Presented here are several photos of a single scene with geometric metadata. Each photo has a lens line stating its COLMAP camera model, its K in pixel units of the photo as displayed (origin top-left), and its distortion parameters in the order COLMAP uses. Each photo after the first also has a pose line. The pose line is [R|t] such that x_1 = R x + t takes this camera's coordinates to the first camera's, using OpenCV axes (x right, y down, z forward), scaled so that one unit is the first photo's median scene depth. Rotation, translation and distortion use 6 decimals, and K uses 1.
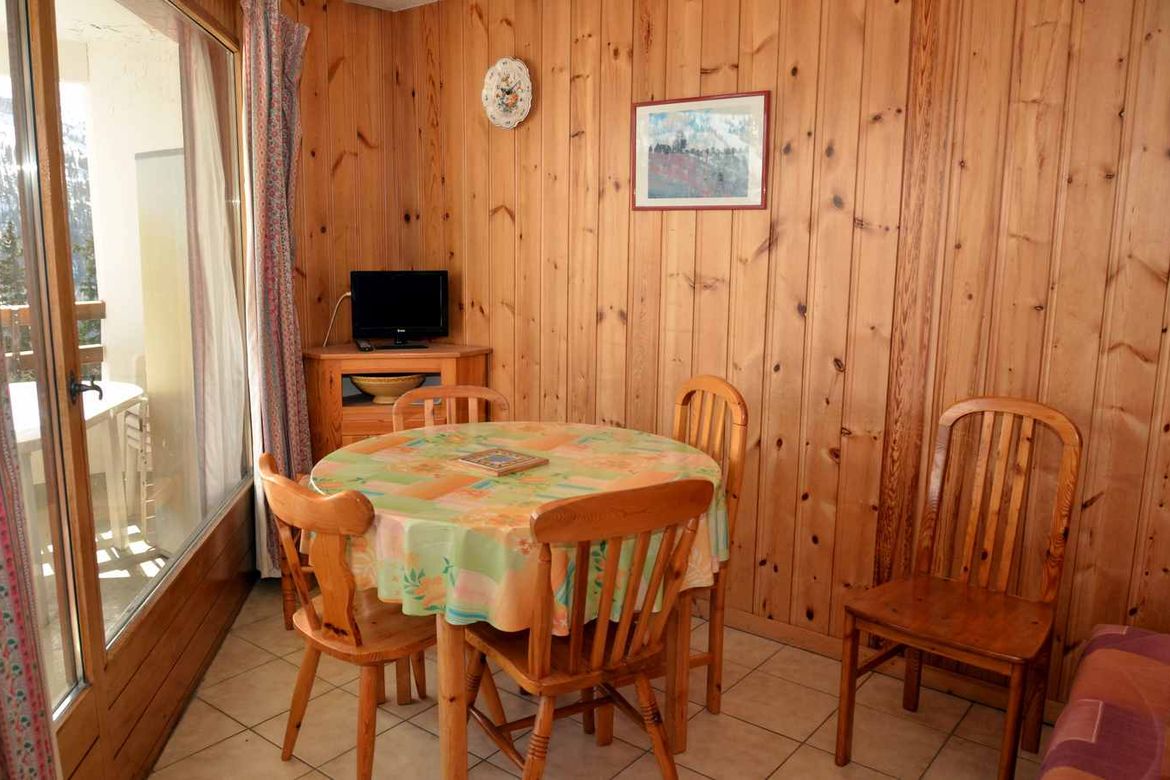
lens RADIAL K [[939.5, 0, 576.7], [0, 939.5, 394.0], [0, 0, 1]] dist [-0.039780, 0.013223]
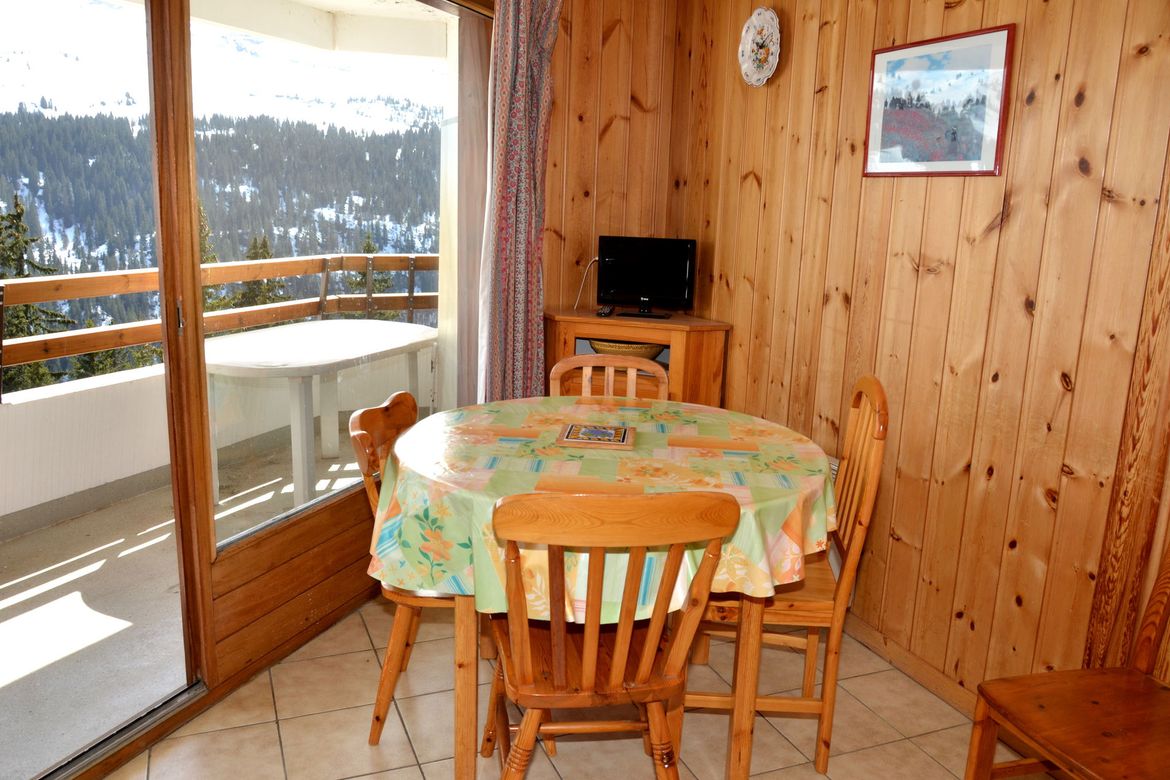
lens RADIAL K [[939.5, 0, 582.5], [0, 939.5, 392.4], [0, 0, 1]] dist [-0.039780, 0.013223]
pose [[0.861137, 0.120670, -0.493844, 0.290730], [-0.108455, 0.992664, 0.053438, -0.018612], [0.496670, 0.007542, 0.867907, 0.136887]]
